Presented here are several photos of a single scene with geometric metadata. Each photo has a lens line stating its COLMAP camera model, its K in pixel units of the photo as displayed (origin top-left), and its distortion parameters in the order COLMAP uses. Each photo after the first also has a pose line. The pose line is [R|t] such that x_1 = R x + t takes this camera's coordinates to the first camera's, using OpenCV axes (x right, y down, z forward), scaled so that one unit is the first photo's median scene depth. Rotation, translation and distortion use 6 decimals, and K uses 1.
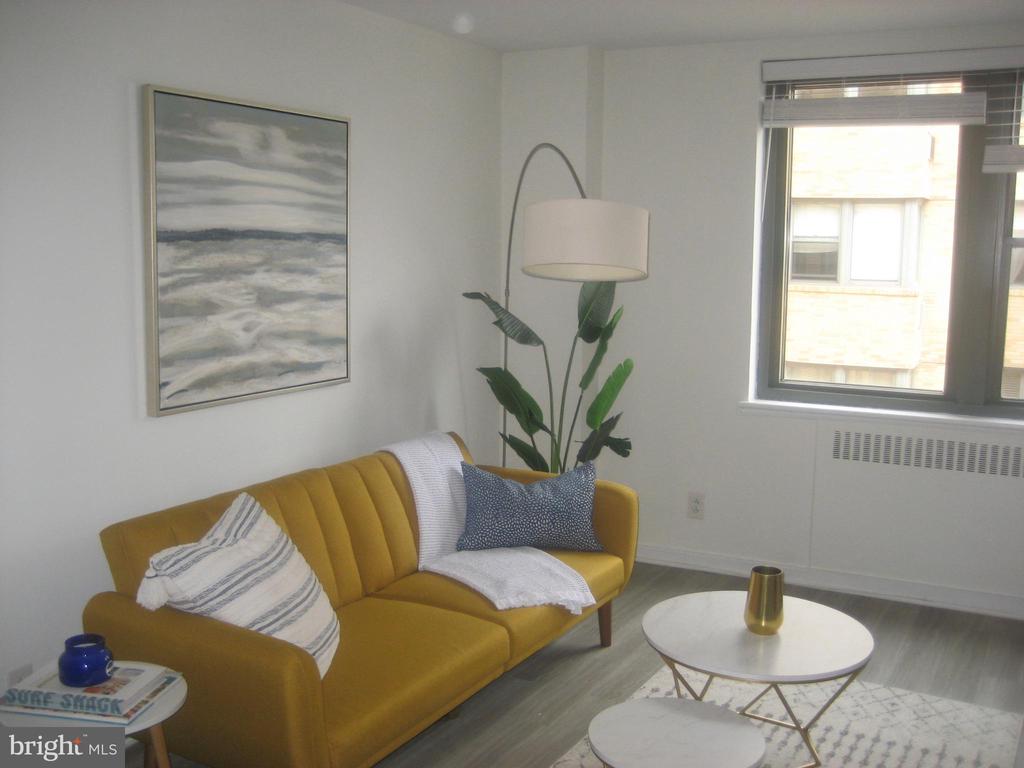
lens RADIAL K [[1057.0, 0, 509.9], [0, 1057.0, 384.2], [0, 0, 1]] dist [-0.092613, 0.000000]
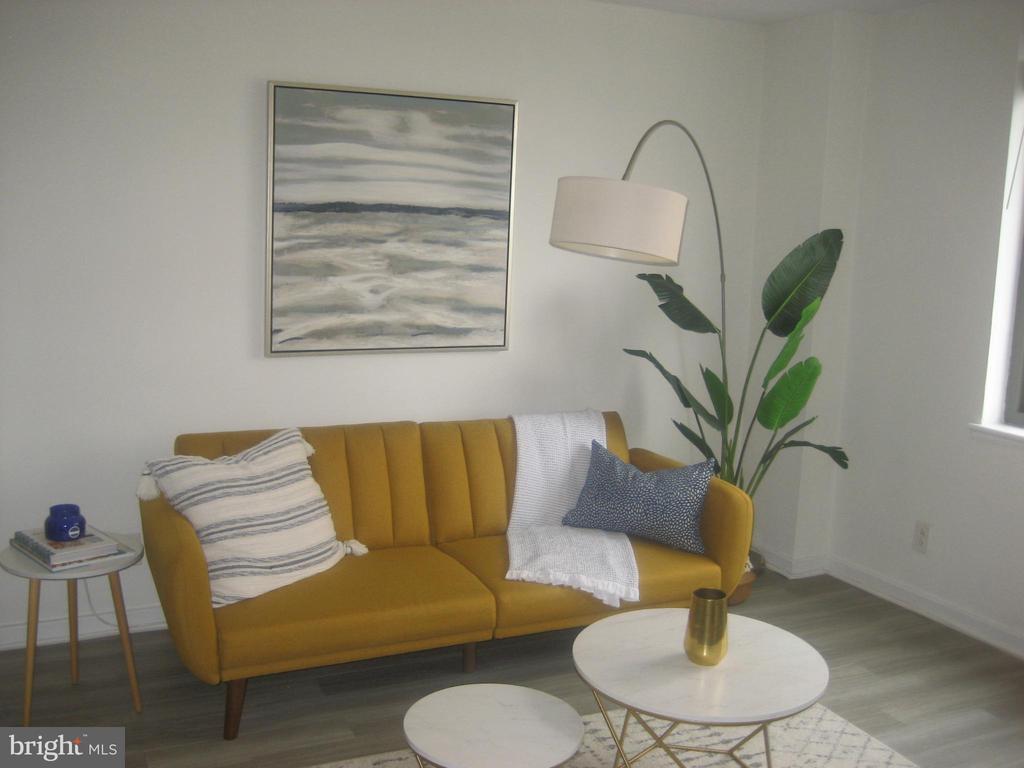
lens RADIAL K [[1057.0, 0, 509.6], [0, 1057.0, 383.1], [0, 0, 1]] dist [-0.092613, 0.000000]
pose [[0.818771, 0.111330, -0.563223, 0.522100], [-0.102822, 0.993592, 0.046923, -0.022407], [0.564838, 0.019493, 0.824971, 0.143754]]
